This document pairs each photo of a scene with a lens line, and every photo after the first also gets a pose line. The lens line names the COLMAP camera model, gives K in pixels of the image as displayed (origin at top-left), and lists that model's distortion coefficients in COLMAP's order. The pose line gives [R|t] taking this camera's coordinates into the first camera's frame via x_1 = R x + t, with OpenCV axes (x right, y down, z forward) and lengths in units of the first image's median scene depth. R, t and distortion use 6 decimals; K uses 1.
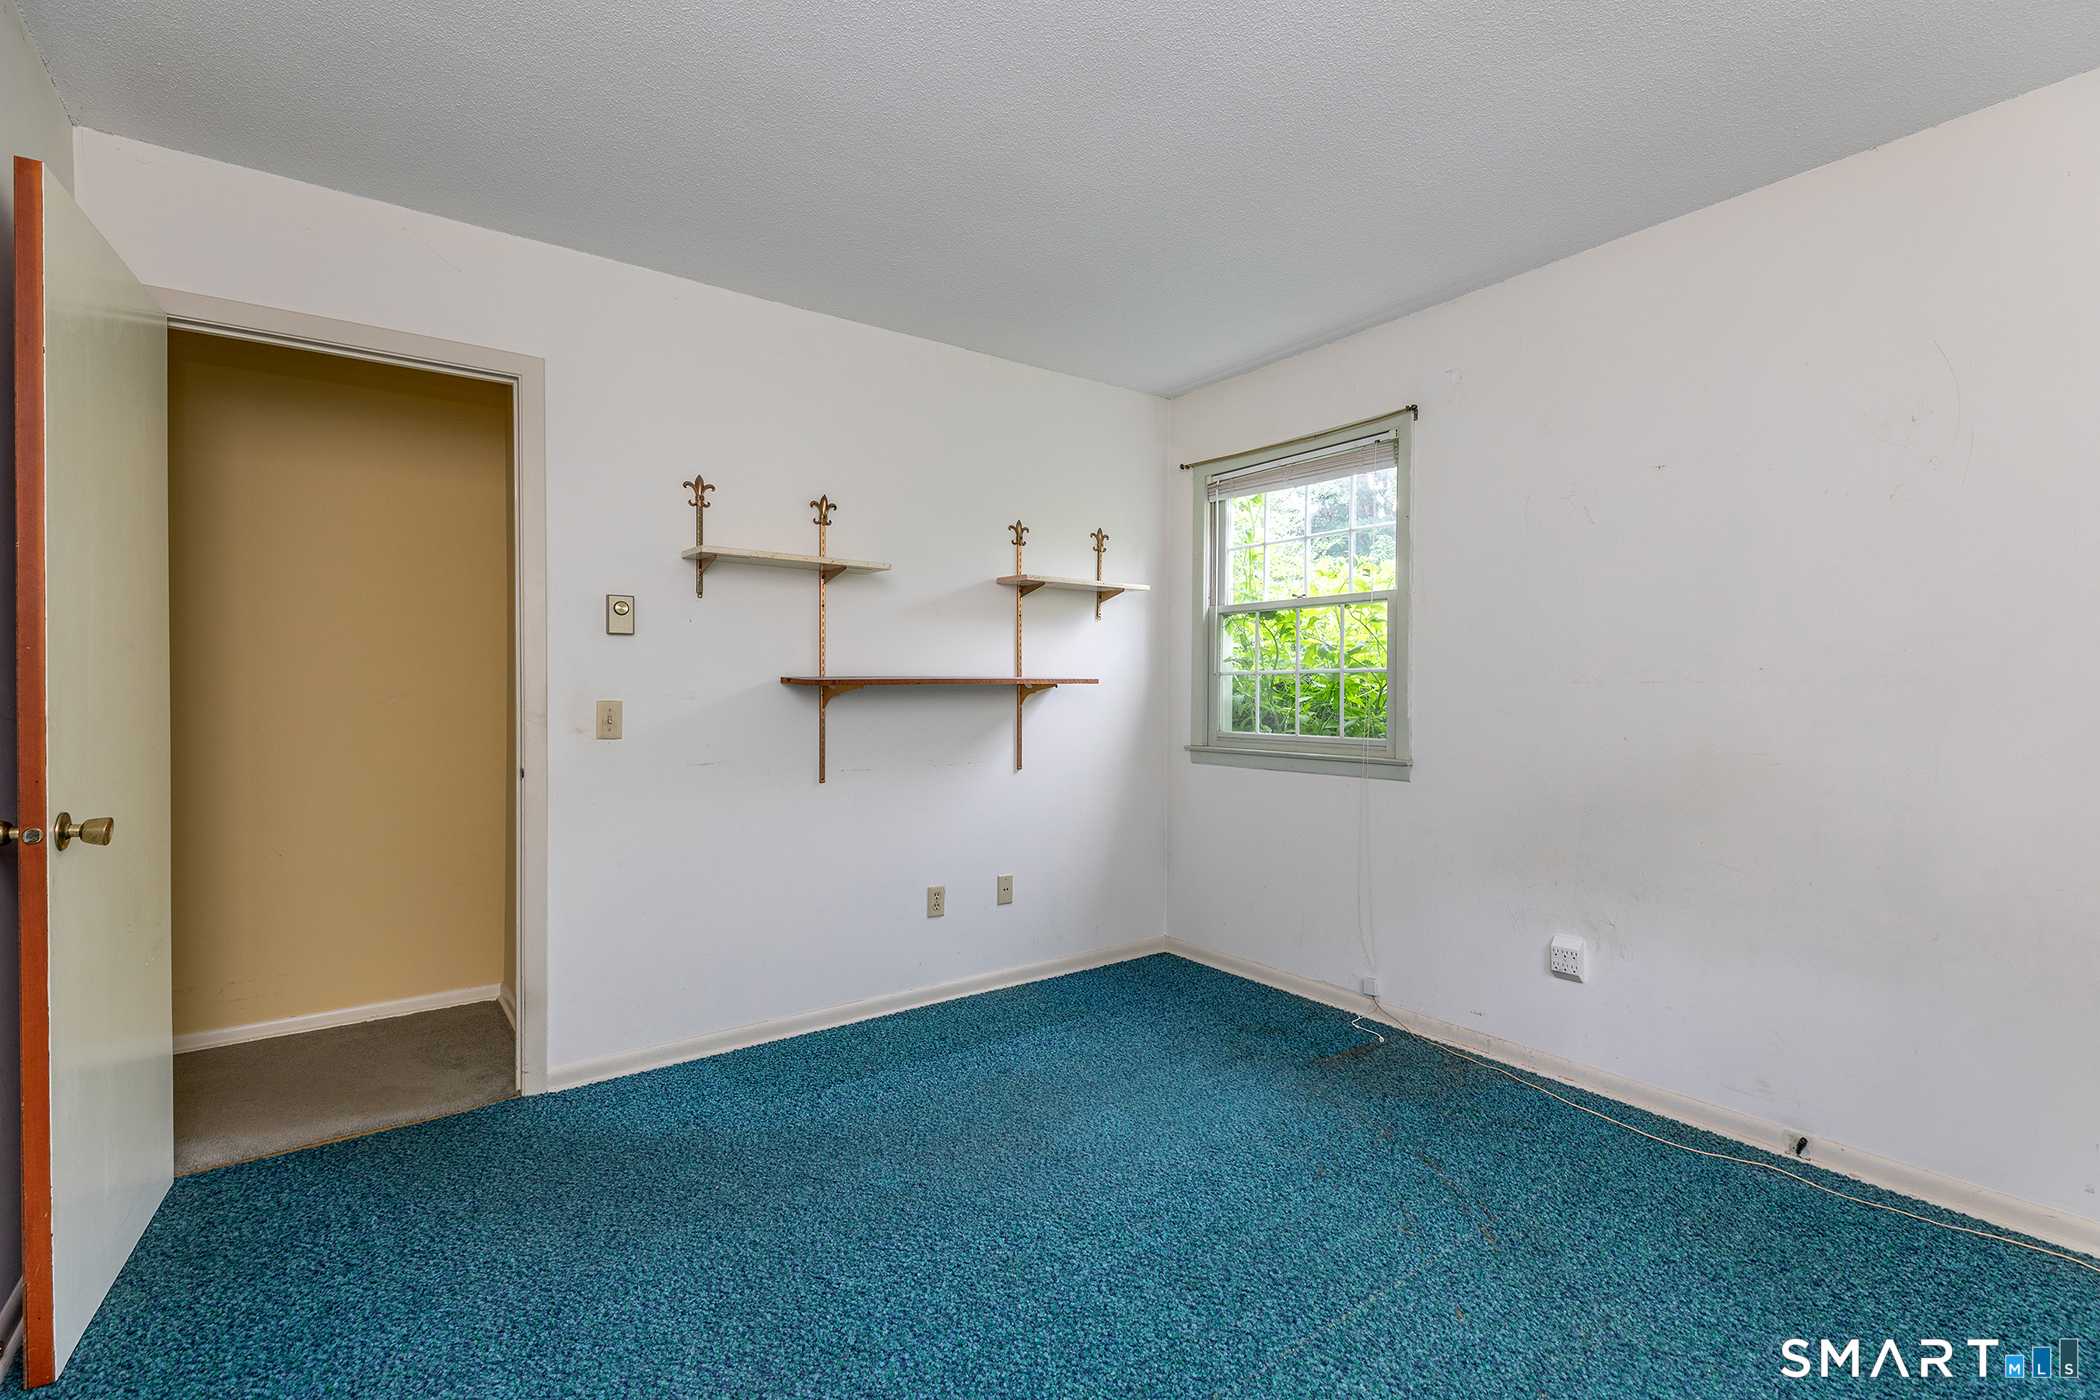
lens RADIAL K [[950.6, 0, 1055.2], [0, 950.6, 693.7], [0, 0, 1]] dist [0.009714, -0.002457]
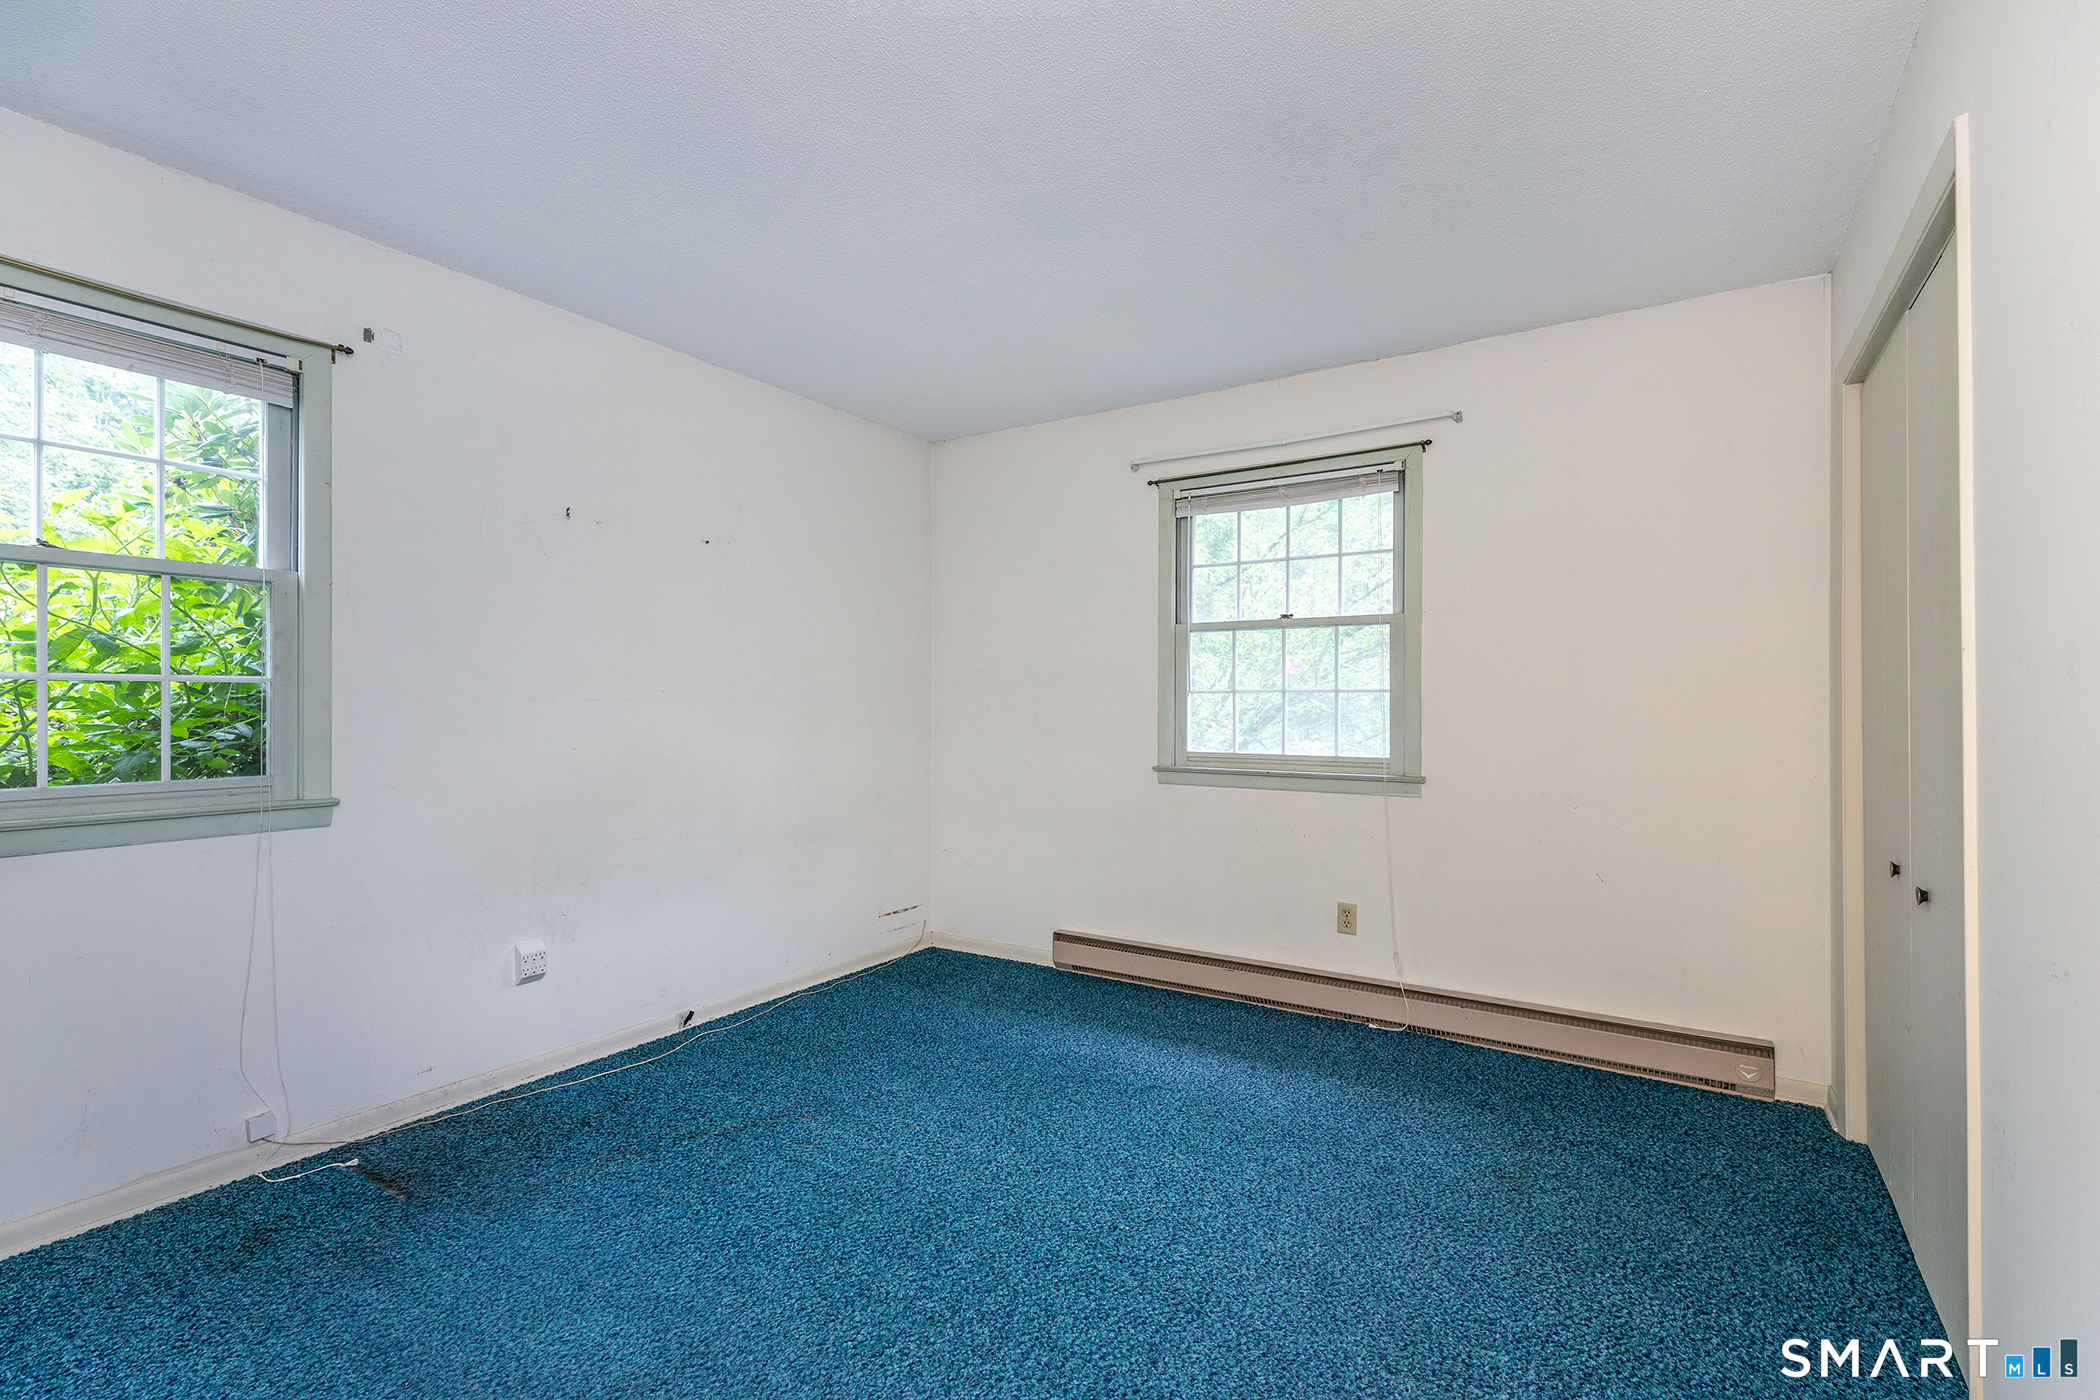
lens RADIAL K [[950.6, 0, 1049.1], [0, 950.6, 707.0], [0, 0, 1]] dist [0.009714, -0.002457]
pose [[-0.370313, -0.000929, 0.928906, -0.642420], [0.005182, 0.999982, 0.003066, -0.003484], [-0.928892, 0.005949, -0.370302, 0.845454]]
